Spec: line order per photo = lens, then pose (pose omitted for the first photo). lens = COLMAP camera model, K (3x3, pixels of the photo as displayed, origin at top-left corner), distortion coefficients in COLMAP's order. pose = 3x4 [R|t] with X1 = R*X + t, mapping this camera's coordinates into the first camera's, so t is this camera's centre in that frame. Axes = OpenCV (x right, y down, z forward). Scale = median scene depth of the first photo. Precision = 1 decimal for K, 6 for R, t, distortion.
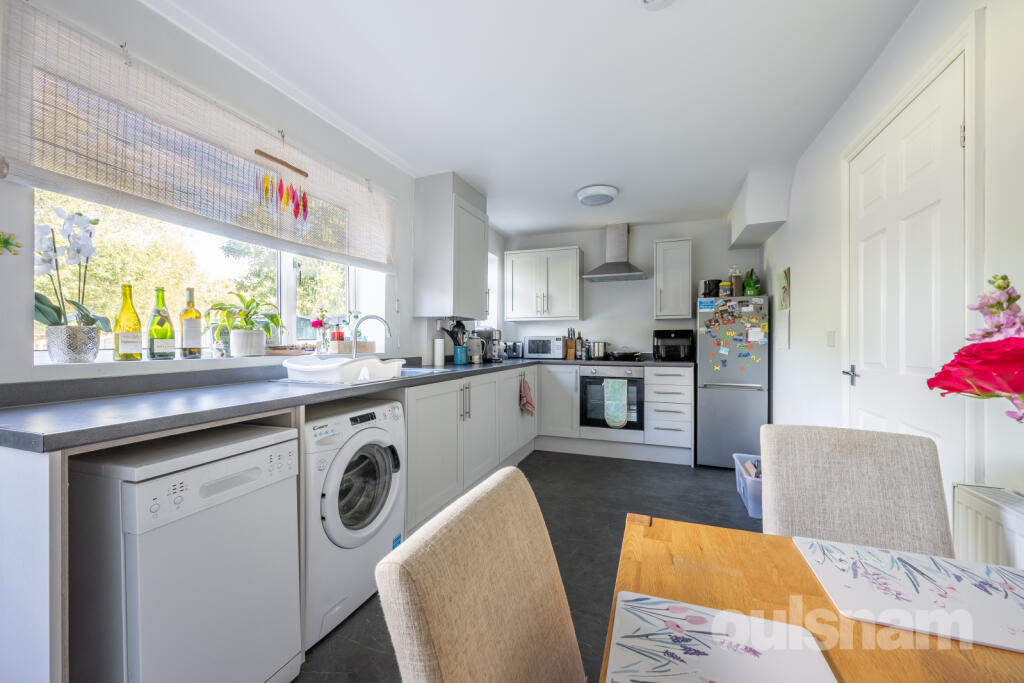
lens RADIAL K [[402.4, 0, 515.2], [0, 402.4, 342.0], [0, 0, 1]] dist [0.001100, 0.000094]
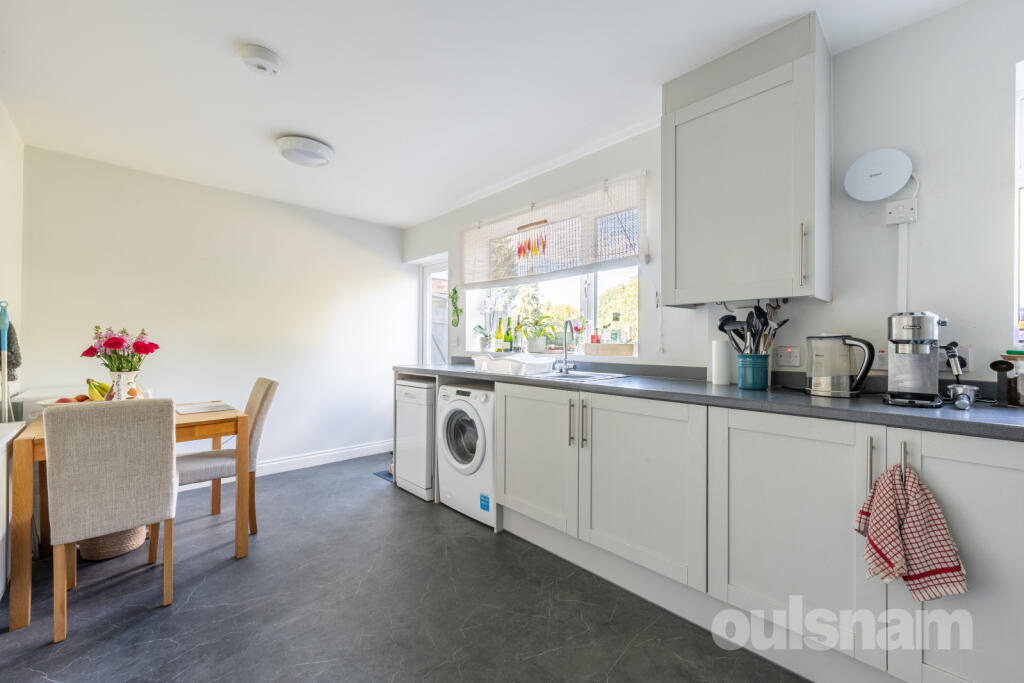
lens RADIAL K [[402.4, 0, 516.4], [0, 402.4, 343.1], [0, 0, 1]] dist [0.001100, 0.000094]
pose [[-0.423954, -0.014825, -0.905562, 0.851518], [-0.015463, 0.999839, -0.009129, 0.011539], [0.905552, 0.010132, -0.424115, 1.702790]]
